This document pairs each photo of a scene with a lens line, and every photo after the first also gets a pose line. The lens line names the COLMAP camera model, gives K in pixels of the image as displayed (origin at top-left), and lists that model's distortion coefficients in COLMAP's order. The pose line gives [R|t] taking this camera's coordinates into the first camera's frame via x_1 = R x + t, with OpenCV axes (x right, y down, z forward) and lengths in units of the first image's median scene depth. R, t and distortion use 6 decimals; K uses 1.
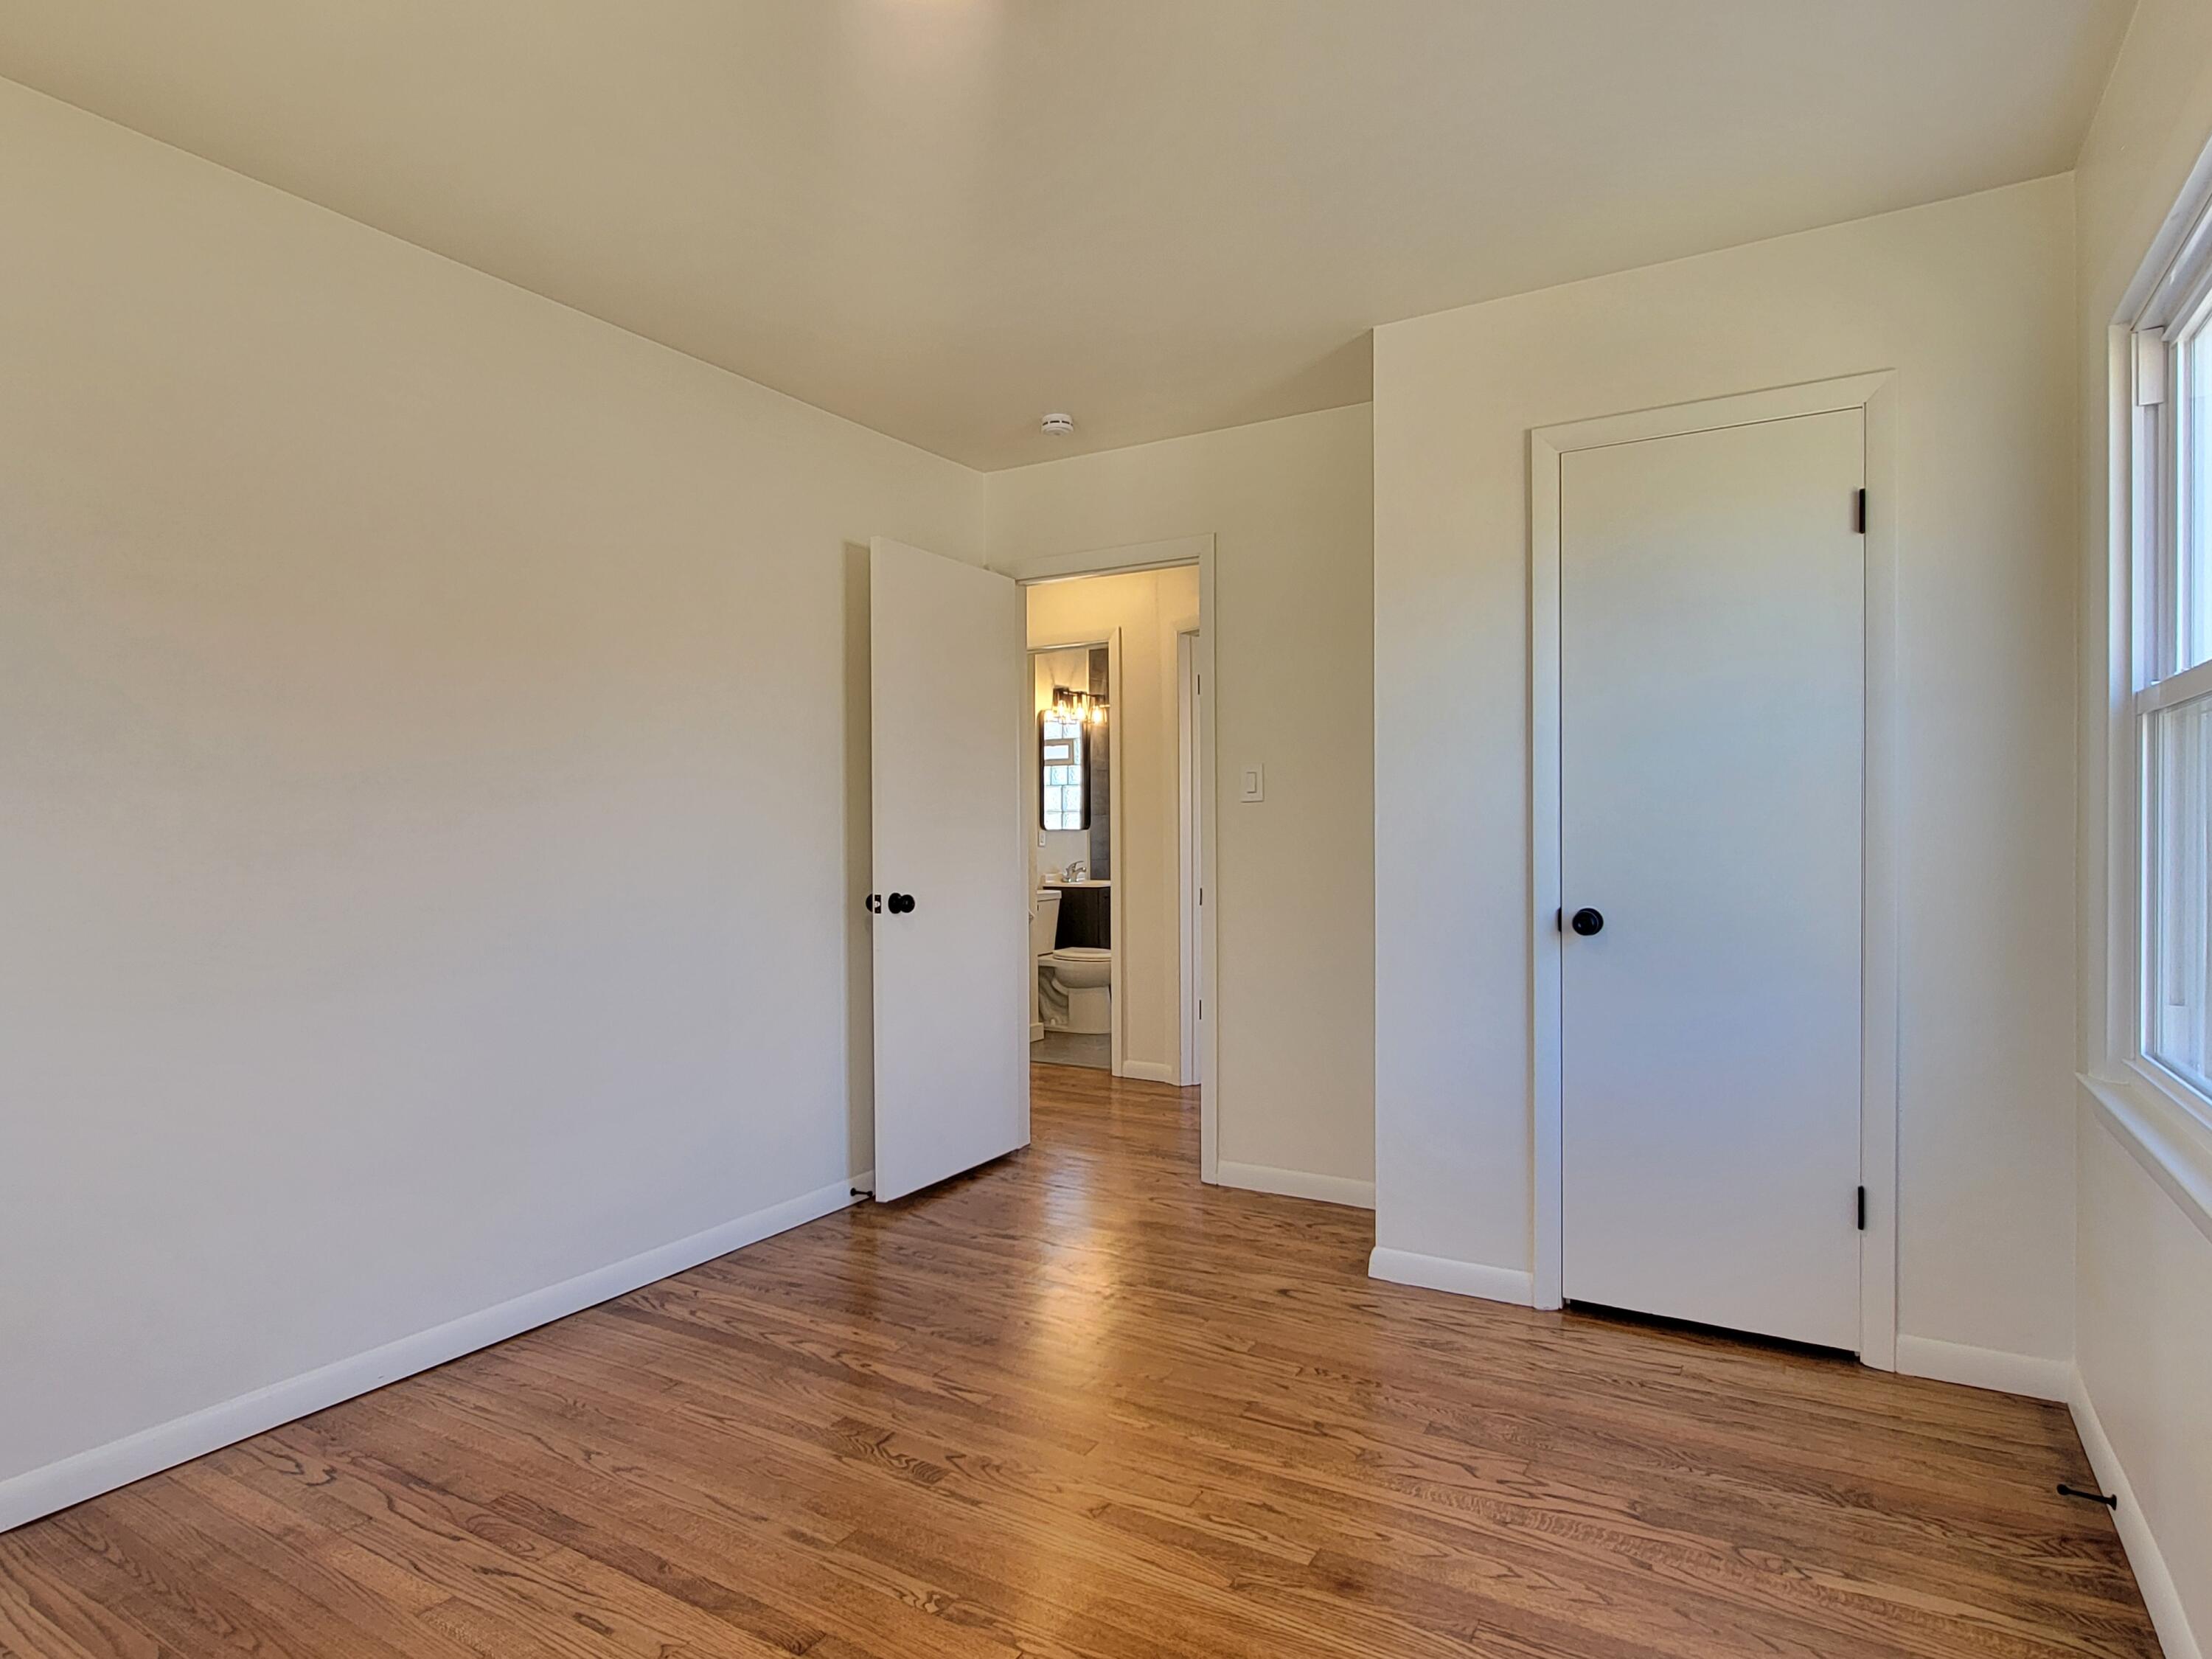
lens RADIAL K [[1241.7, 0, 1096.0], [0, 1241.7, 840.5], [0, 0, 1]] dist [-0.000079, -0.014555]
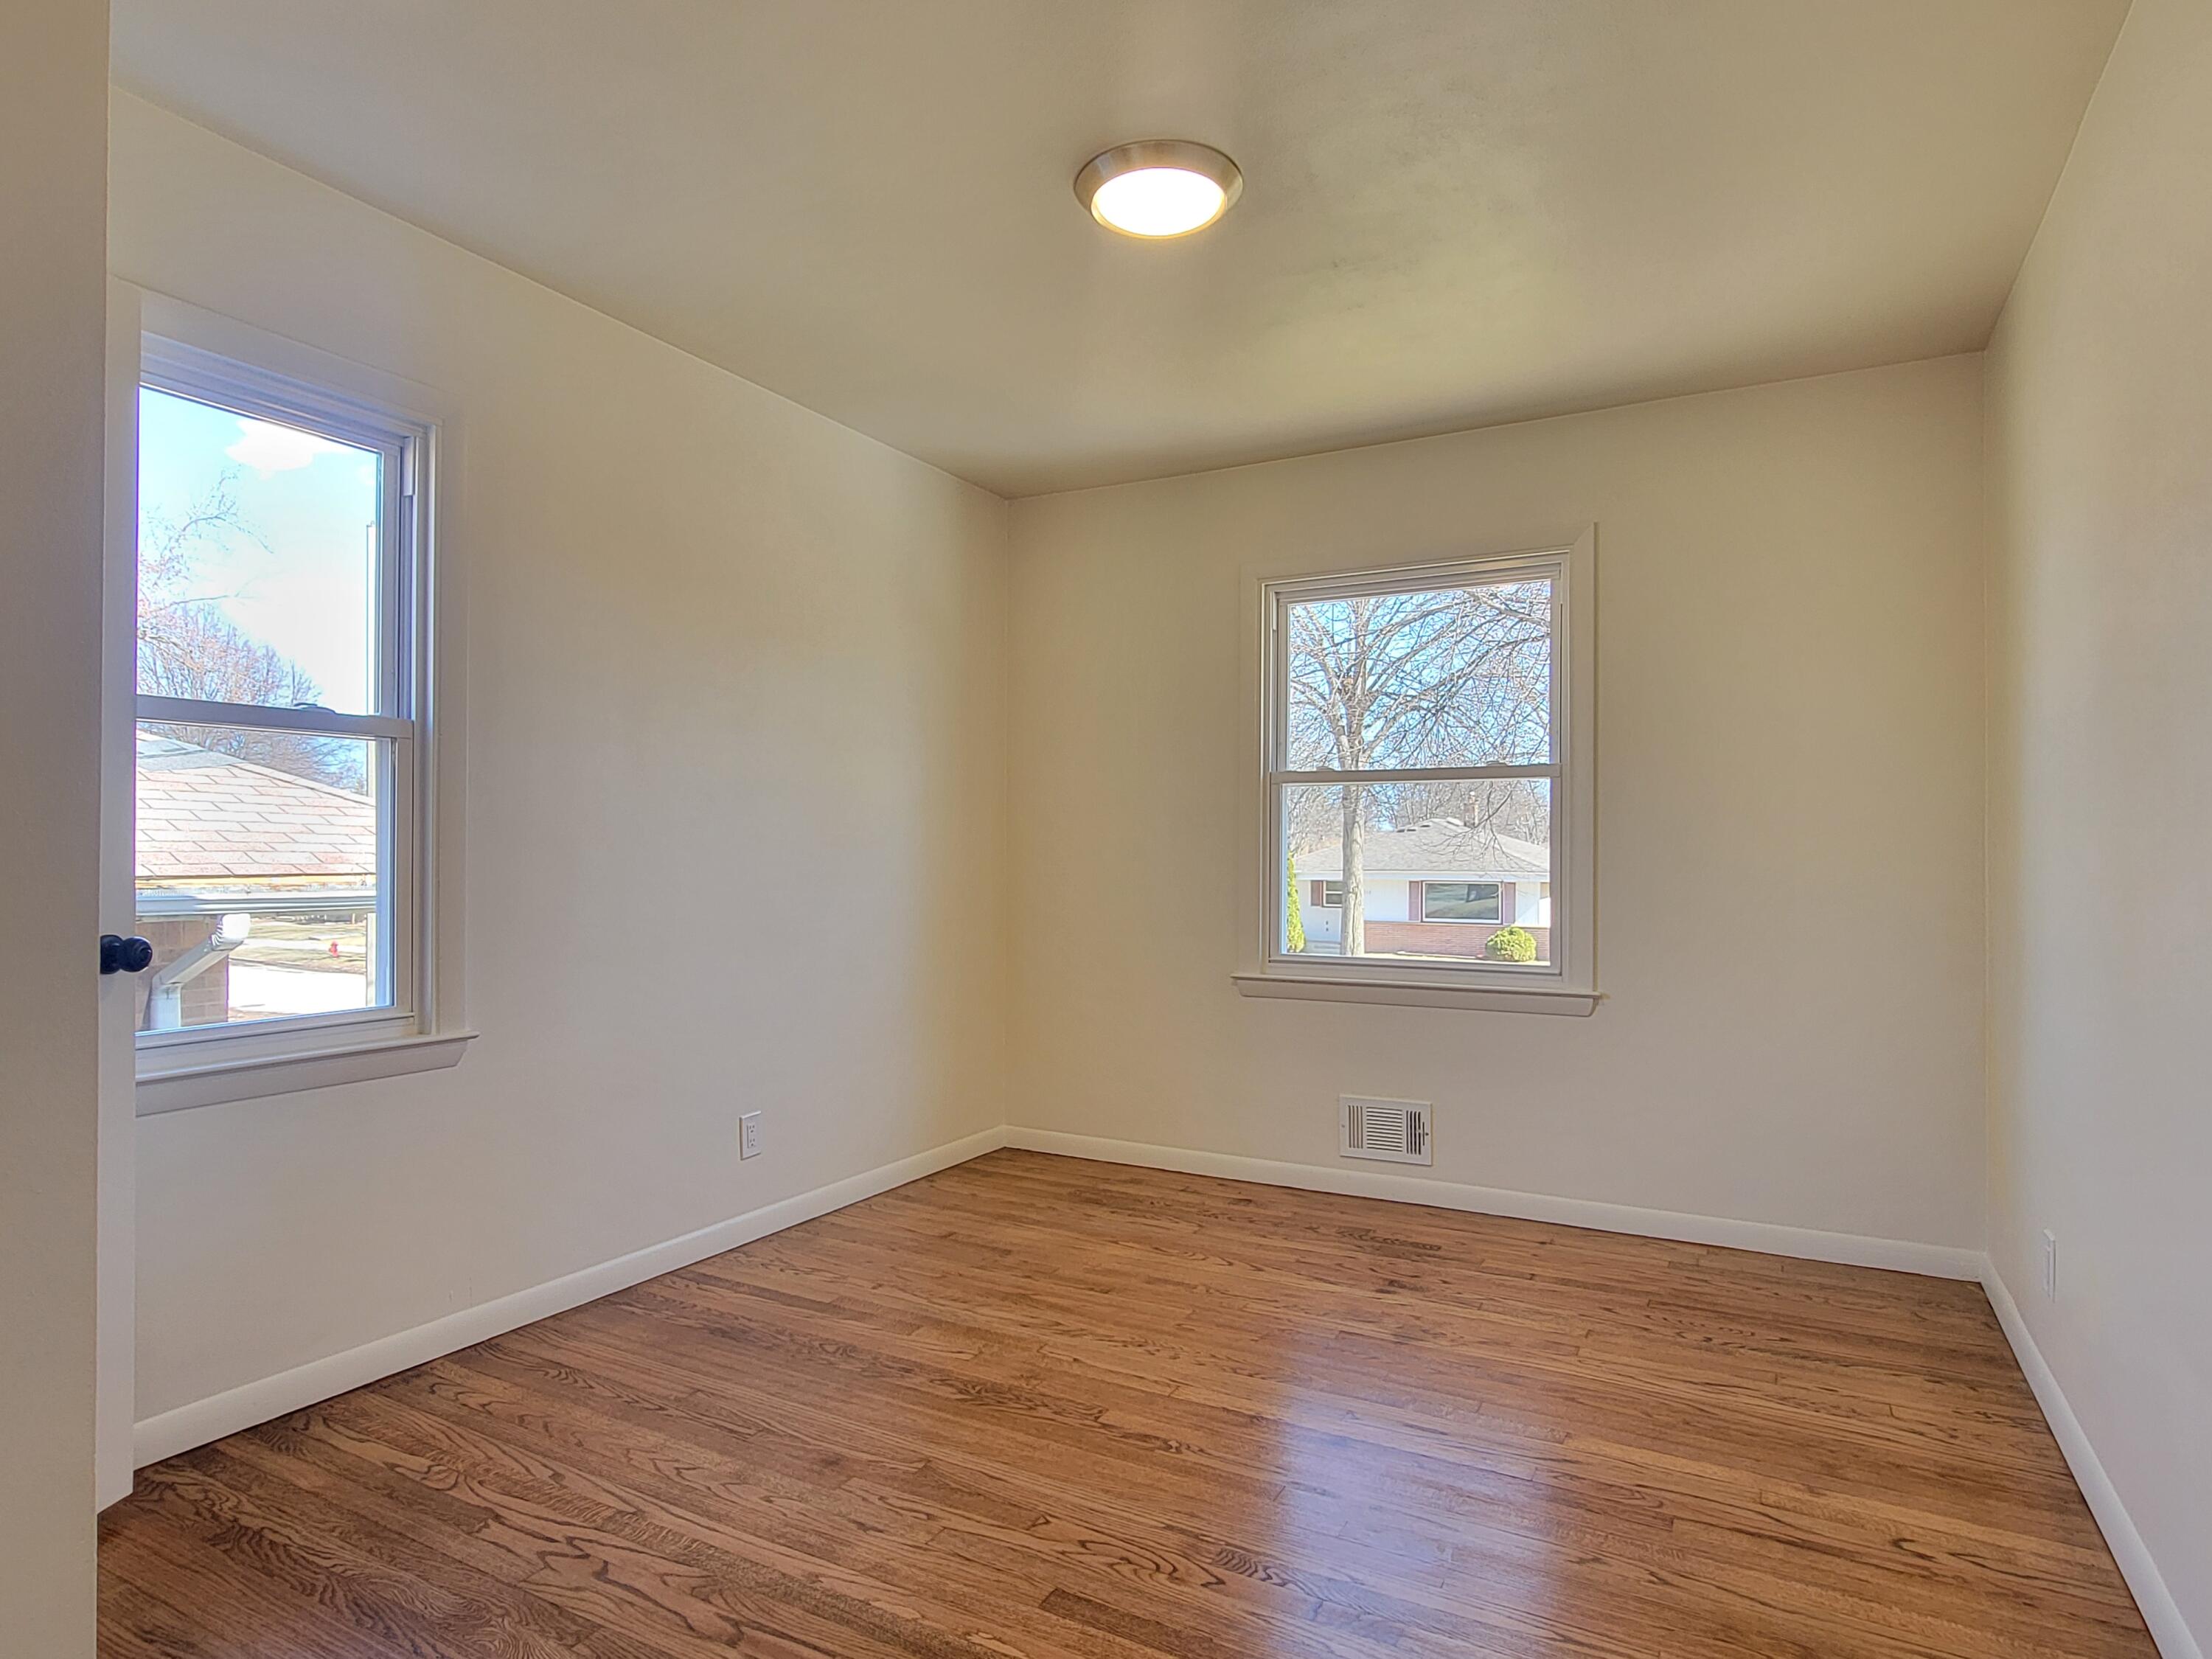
lens RADIAL K [[1241.7, 0, 1096.0], [0, 1241.7, 840.5], [0, 0, 1]] dist [-0.000079, -0.014555]
pose [[-0.999105, 0.000318, -0.042292, -0.000954], [0.000247, 0.999999, 0.001684, 0.004107], [0.042293, 0.001672, -0.999104, 1.784644]]
